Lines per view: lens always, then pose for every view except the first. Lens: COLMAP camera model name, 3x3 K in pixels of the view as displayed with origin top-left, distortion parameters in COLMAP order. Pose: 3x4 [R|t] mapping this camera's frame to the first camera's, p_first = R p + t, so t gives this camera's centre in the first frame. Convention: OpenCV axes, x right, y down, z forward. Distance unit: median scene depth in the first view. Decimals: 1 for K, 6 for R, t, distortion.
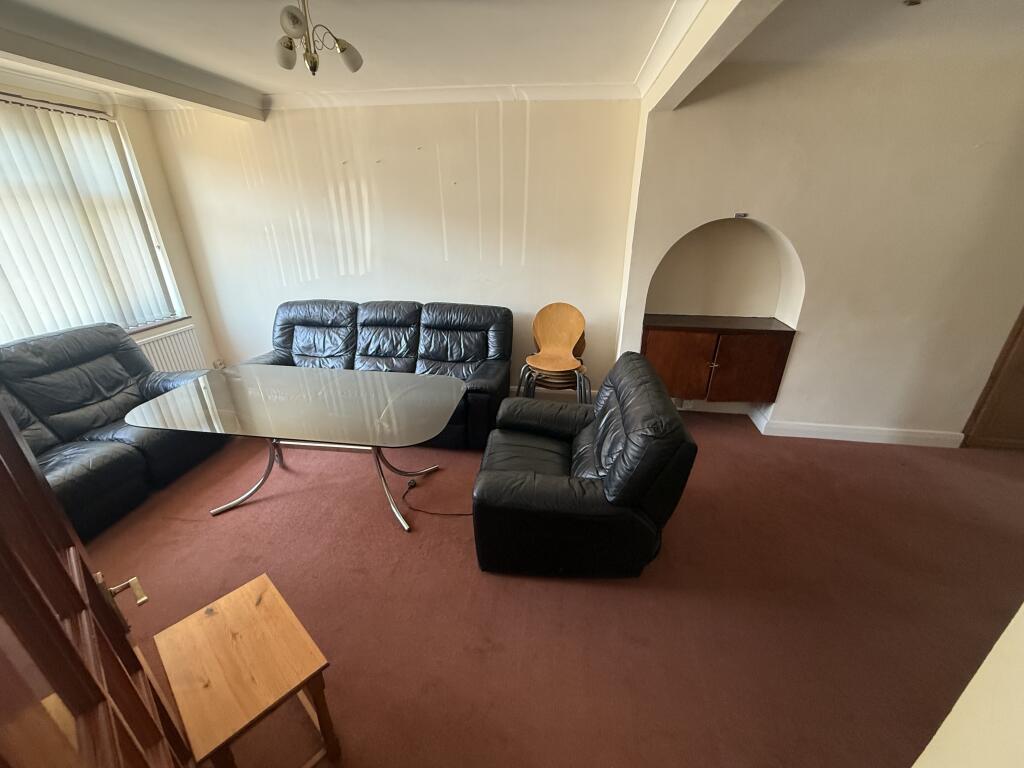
lens RADIAL K [[406.9, 0, 510.0], [0, 406.9, 382.3], [0, 0, 1]] dist [-0.000826, -0.000232]
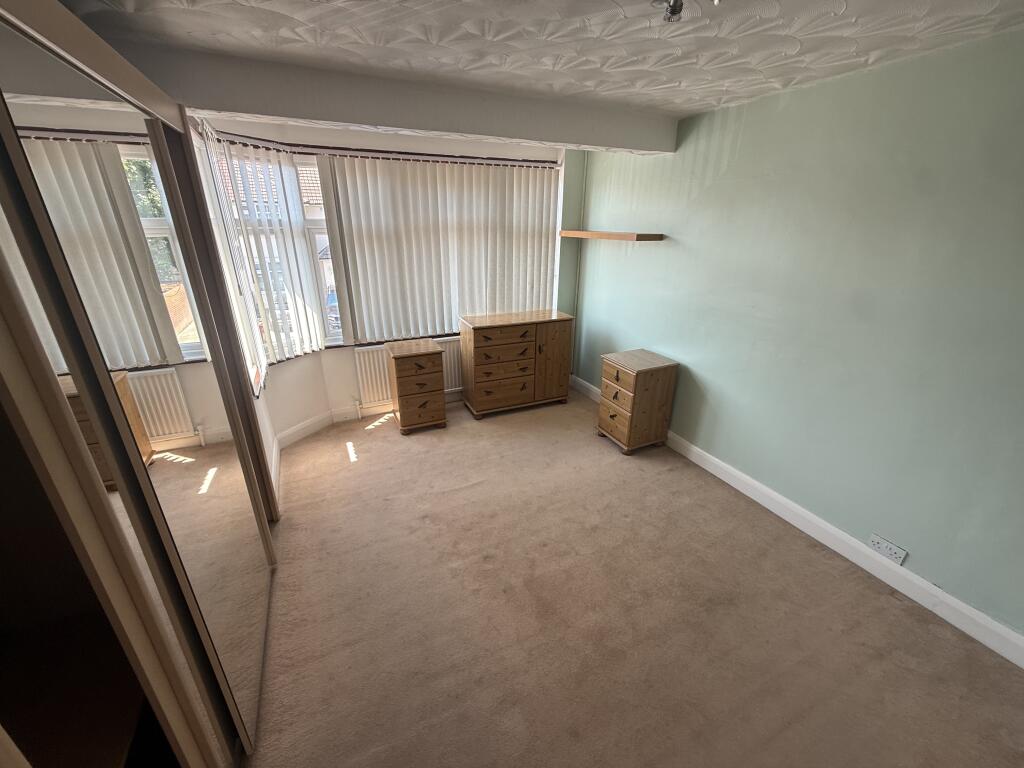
lens RADIAL K [[406.9, 0, 510.0], [0, 406.9, 382.3], [0, 0, 1]] dist [-0.000826, -0.000232]
pose [[0.541997, 0.299411, -0.785234, 0.189446], [-0.353836, 0.928825, 0.109931, -0.302788], [0.762259, 0.218262, 0.609363, 0.659993]]
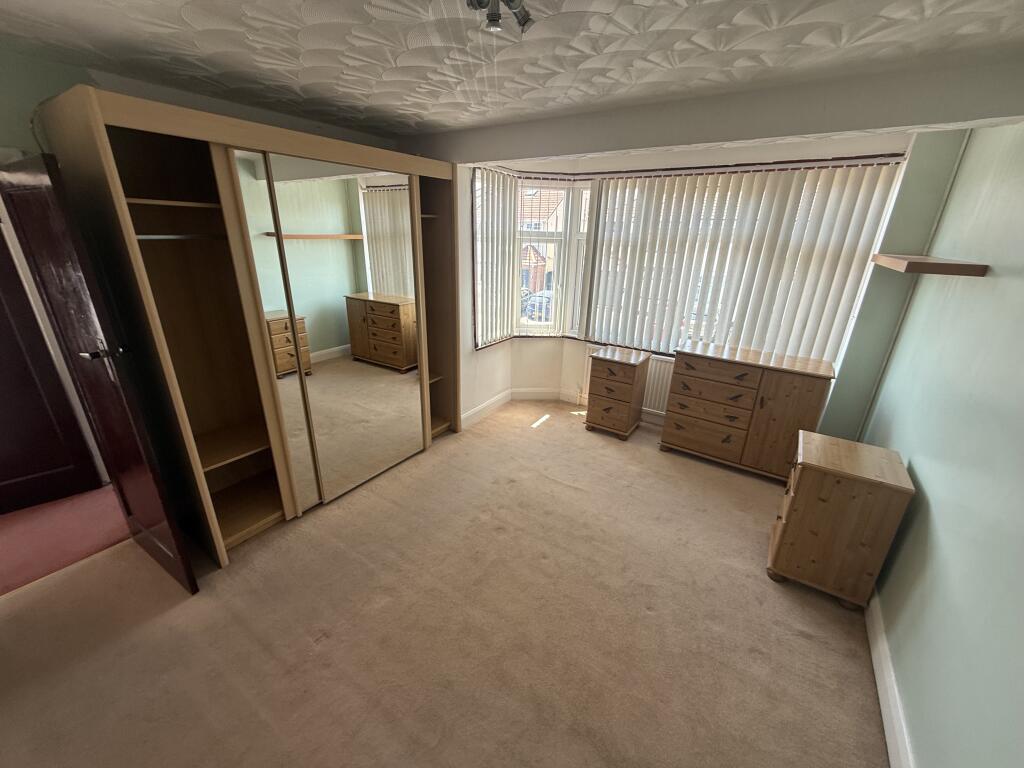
lens RADIAL K [[406.9, 0, 510.0], [0, 406.9, 382.3], [0, 0, 1]] dist [-0.000826, -0.000232]
pose [[-0.433898, 0.291798, -0.852400, 0.413504], [-0.406705, 0.780784, 0.474307, -0.818879], [0.803942, 0.552477, -0.220105, 1.768086]]
